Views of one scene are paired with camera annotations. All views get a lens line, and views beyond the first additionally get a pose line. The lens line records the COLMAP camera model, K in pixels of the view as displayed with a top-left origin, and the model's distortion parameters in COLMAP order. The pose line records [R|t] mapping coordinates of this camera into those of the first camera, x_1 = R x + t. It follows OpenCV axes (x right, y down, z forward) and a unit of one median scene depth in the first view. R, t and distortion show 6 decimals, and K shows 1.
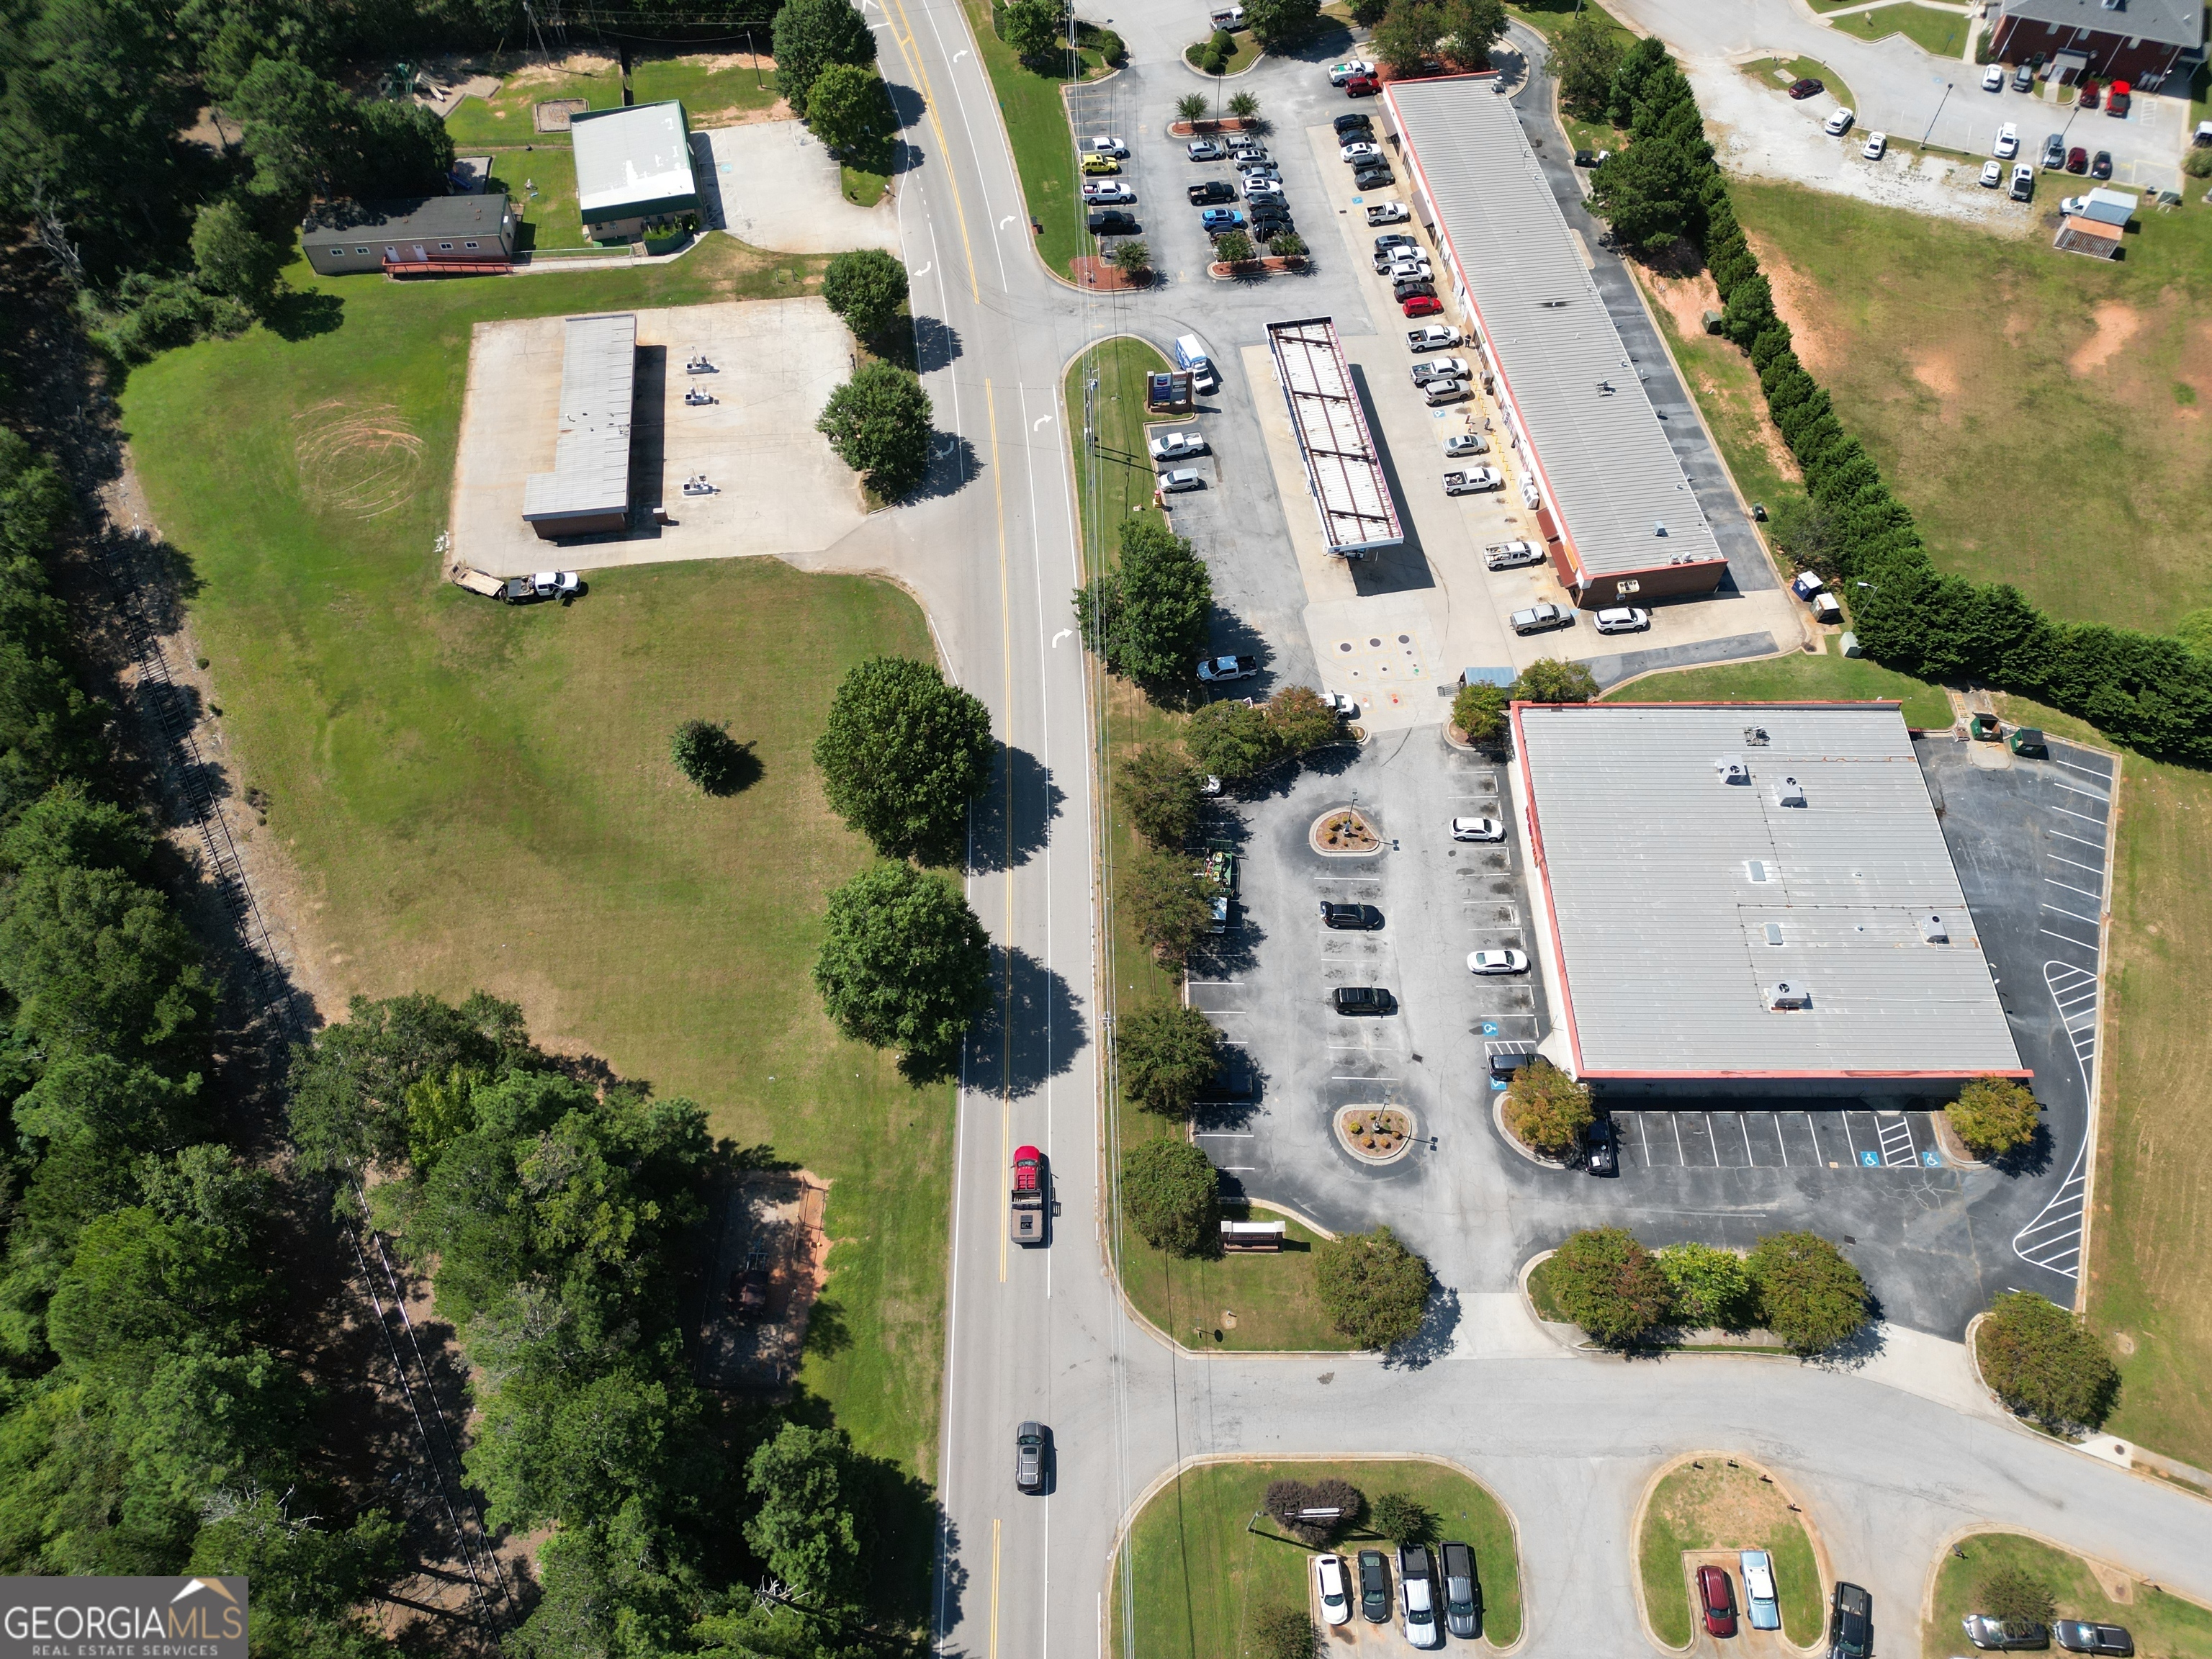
lens RADIAL K [[1559.8, 0, 1121.1], [0, 1559.8, 828.0], [0, 0, 1]] dist [0.075877, -0.080929]
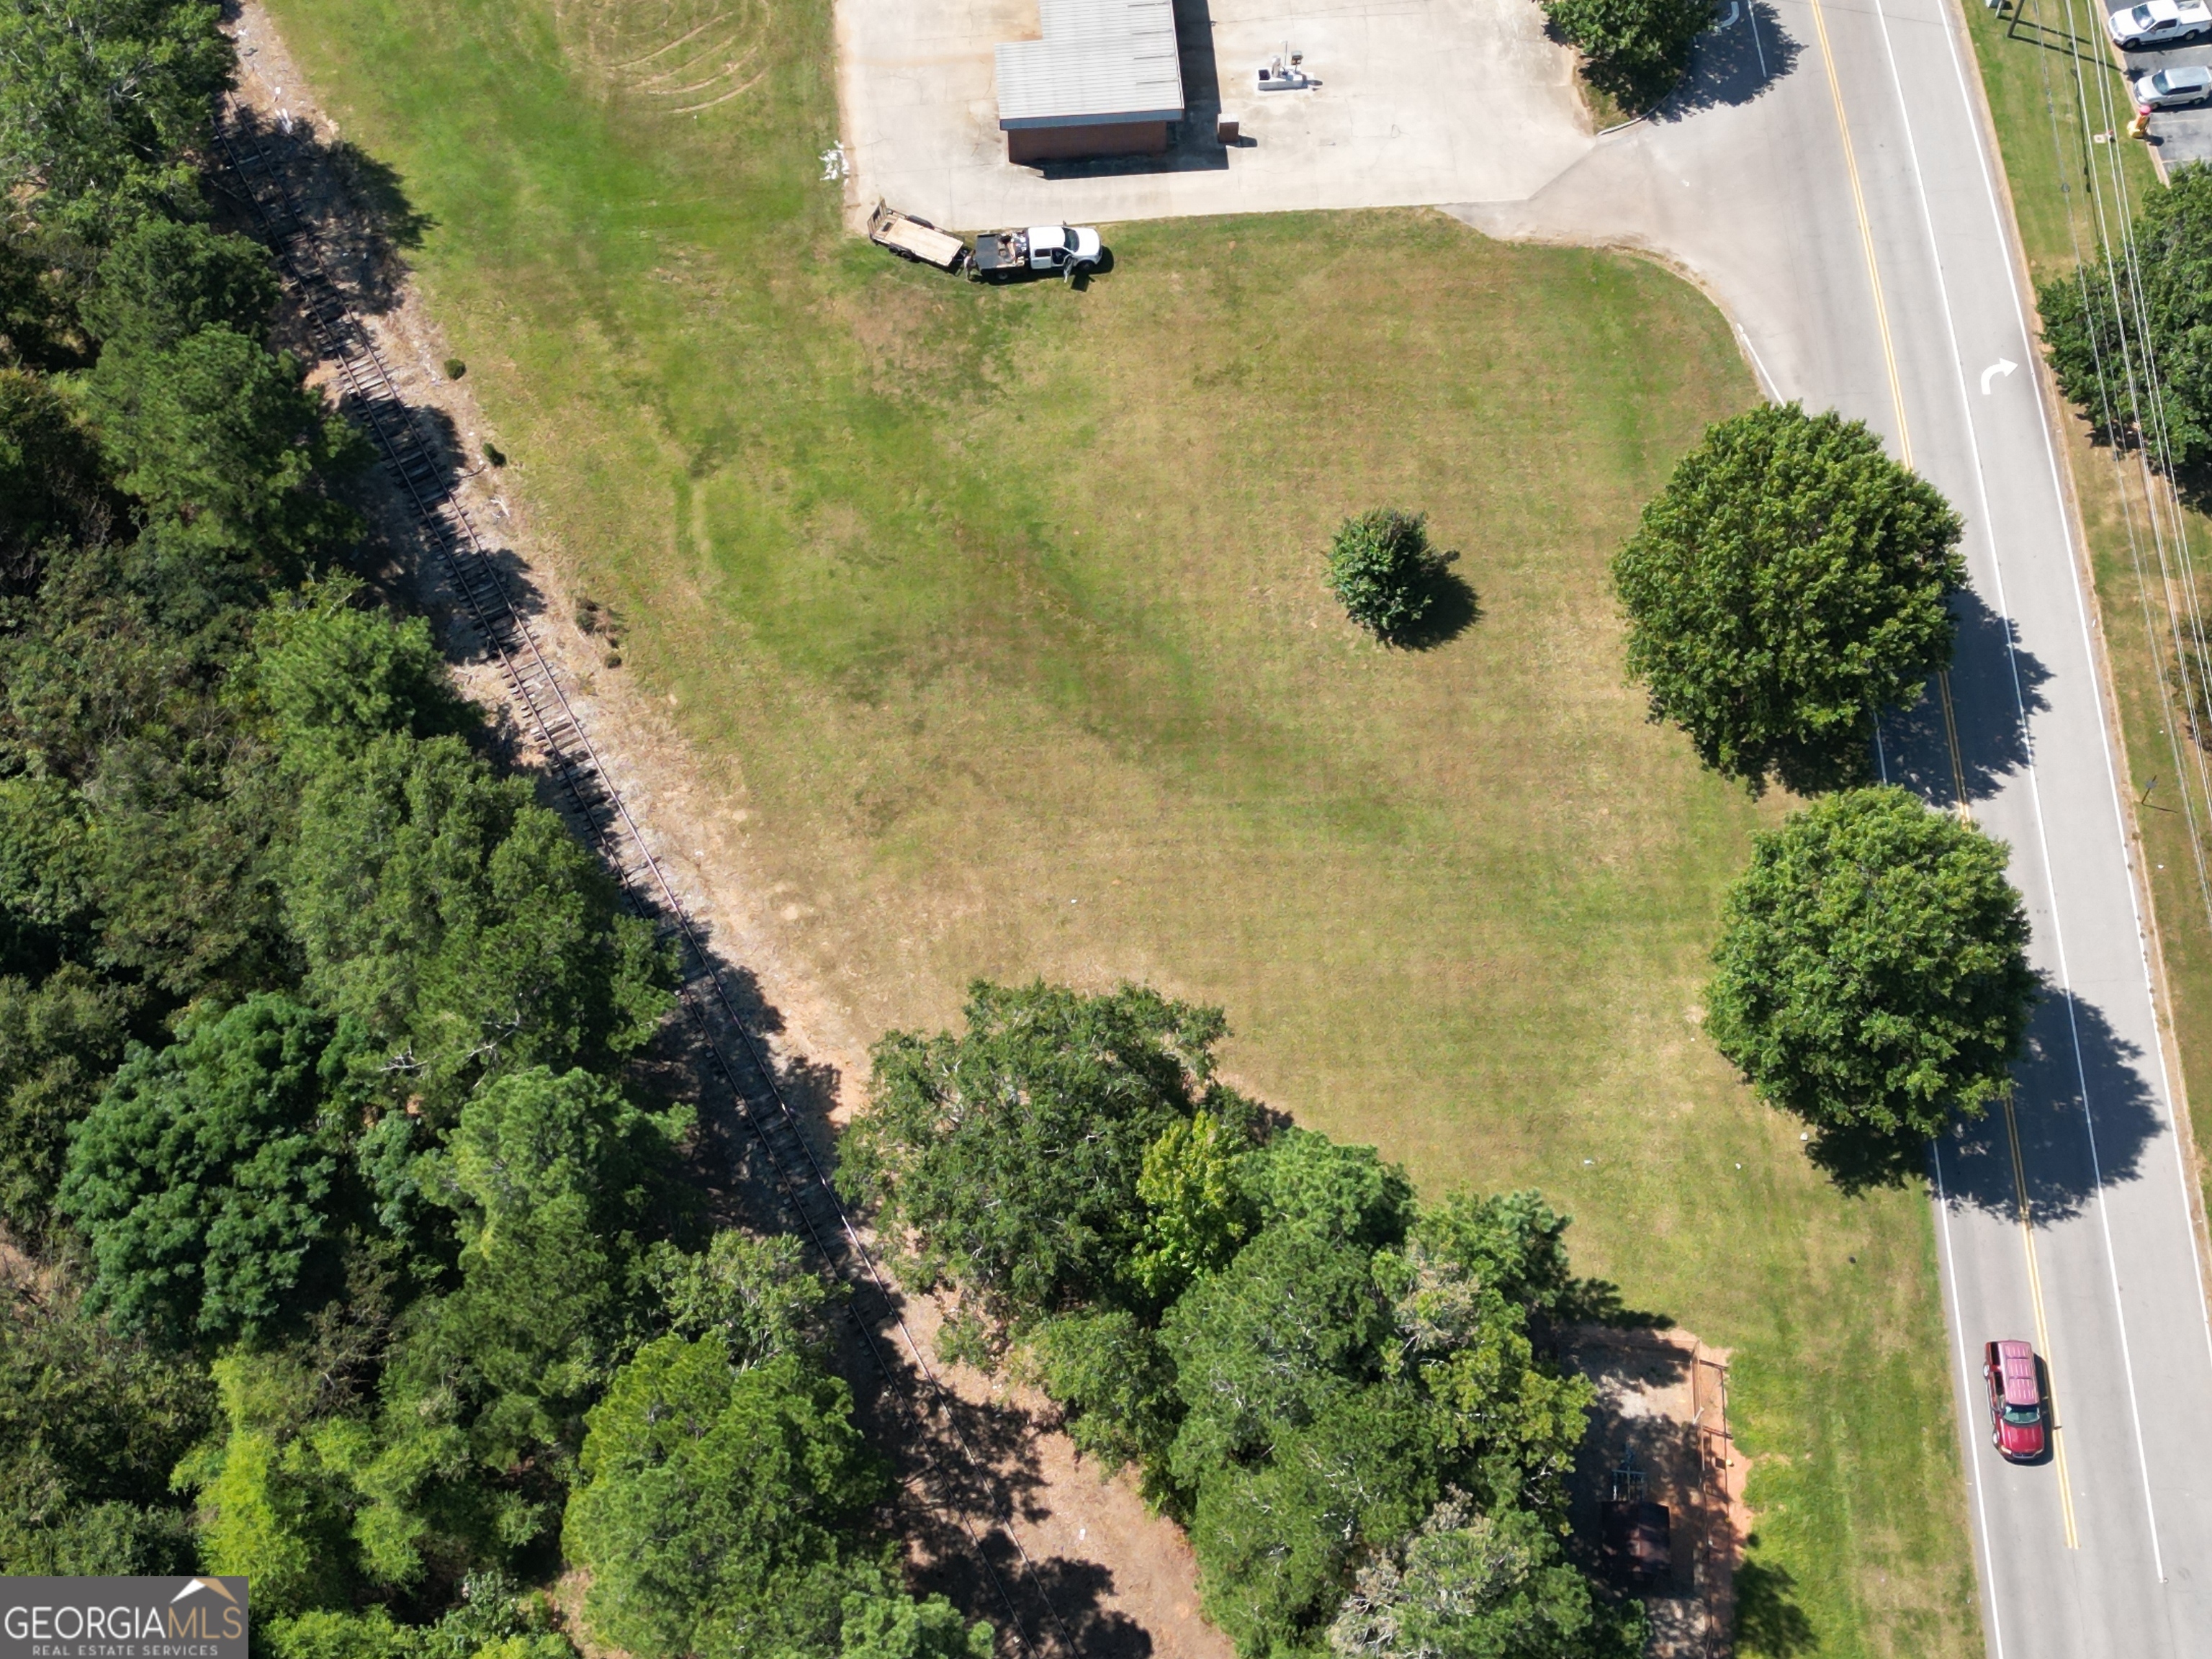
lens RADIAL K [[2811.8, 0, 1105.0], [0, 2811.8, 880.0], [0, 0, 1]] dist [0.066543, 0.000000]
pose [[0.998880, 0.044031, -0.017304, -0.344856], [-0.042887, 0.997175, 0.061670, 0.004492], [0.019971, -0.060859, 0.997947, 0.001893]]
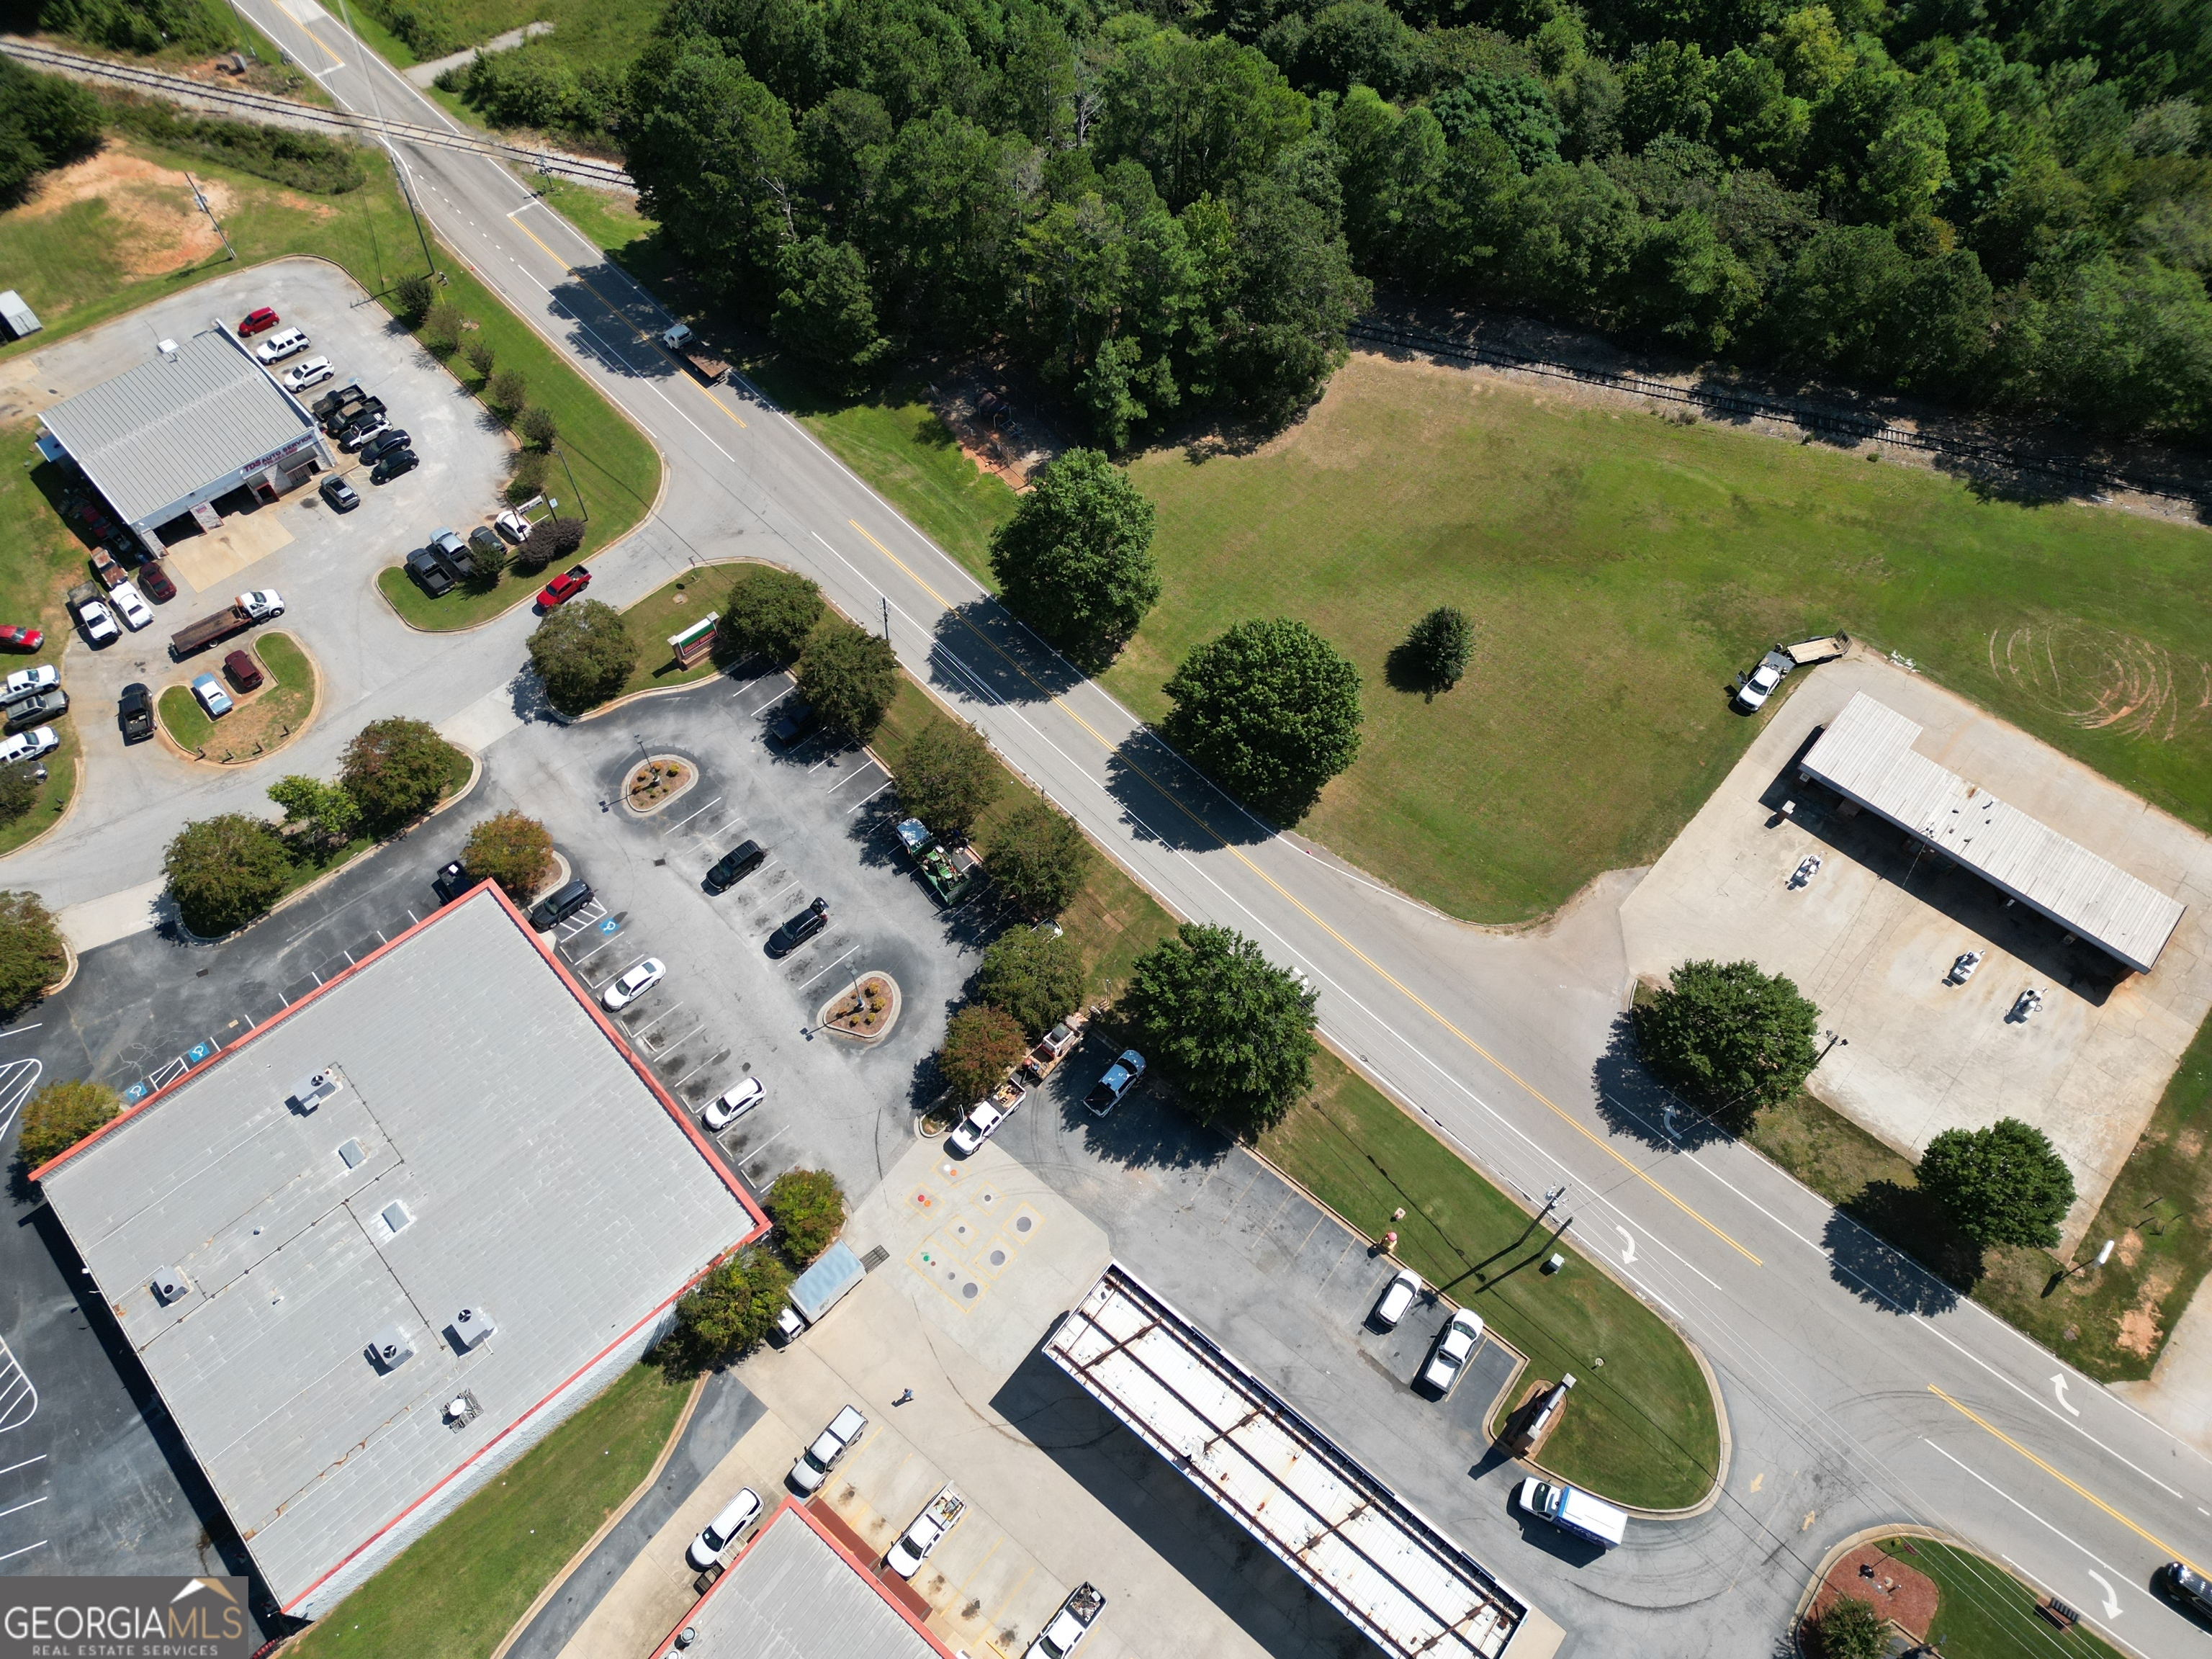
lens RADIAL K [[1559.8, 0, 1116.8], [0, 1559.8, 821.0], [0, 0, 1]] dist [0.075877, -0.080929]
pose [[-0.744609, 0.561778, -0.360504, 0.290418], [-0.568799, -0.251369, 0.783123, -0.718379], [0.349321, 0.788174, 0.506711, 0.531962]]
